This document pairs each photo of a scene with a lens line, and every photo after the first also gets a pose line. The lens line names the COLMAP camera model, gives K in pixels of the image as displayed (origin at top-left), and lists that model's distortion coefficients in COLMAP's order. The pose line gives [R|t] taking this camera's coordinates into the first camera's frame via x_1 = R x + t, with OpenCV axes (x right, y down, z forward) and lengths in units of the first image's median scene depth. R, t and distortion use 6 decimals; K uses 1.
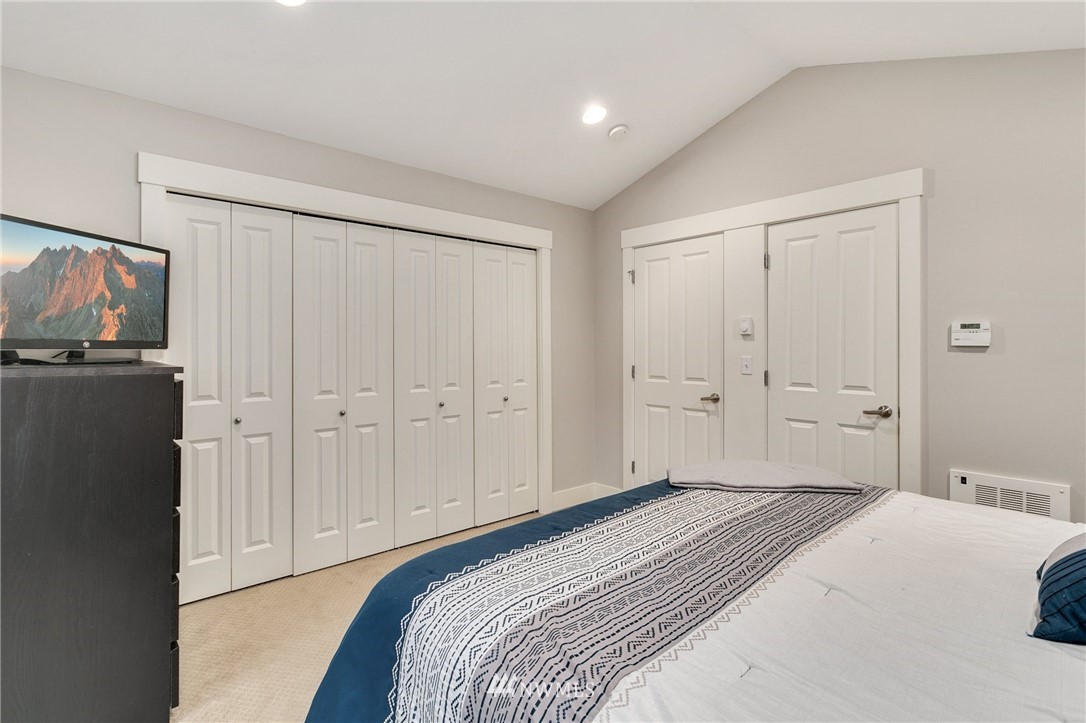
lens RADIAL K [[519.1, 0, 540.2], [0, 519.1, 354.2], [0, 0, 1]] dist [-0.006102, 0.004414]
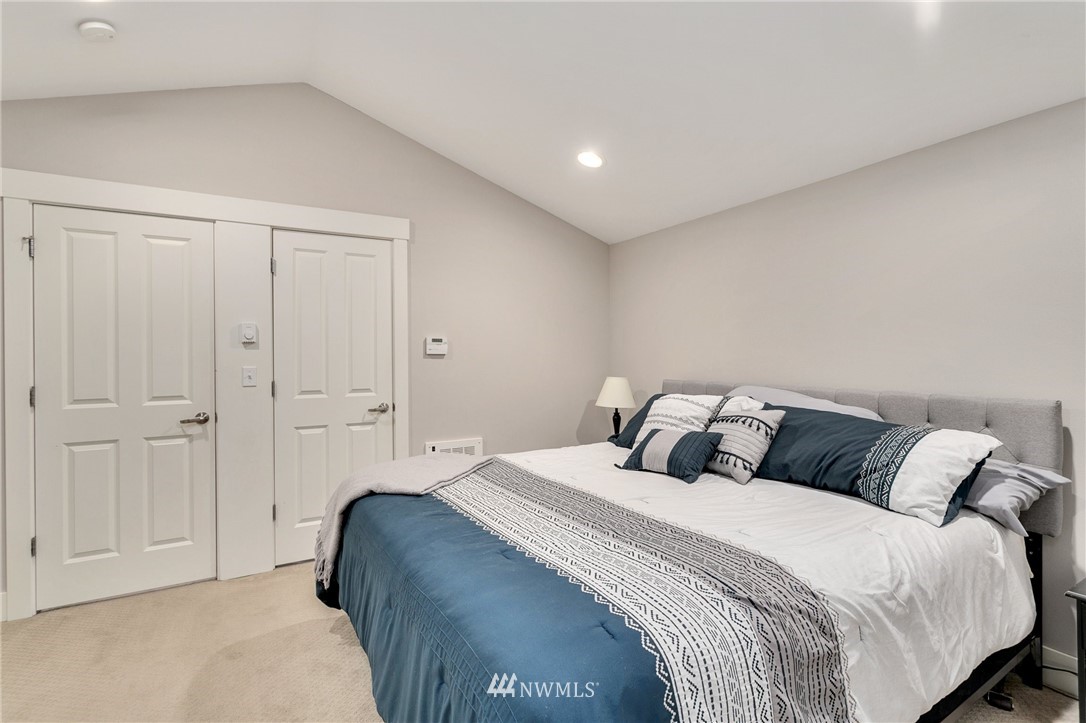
lens RADIAL K [[519.1, 0, 539.4], [0, 519.1, 358.1], [0, 0, 1]] dist [-0.006102, 0.004414]
pose [[0.197954, -0.014414, 0.980105, -0.423216], [0.017578, 0.999783, 0.011153, -0.013046], [-0.980054, 0.015020, 0.198164, 0.353070]]
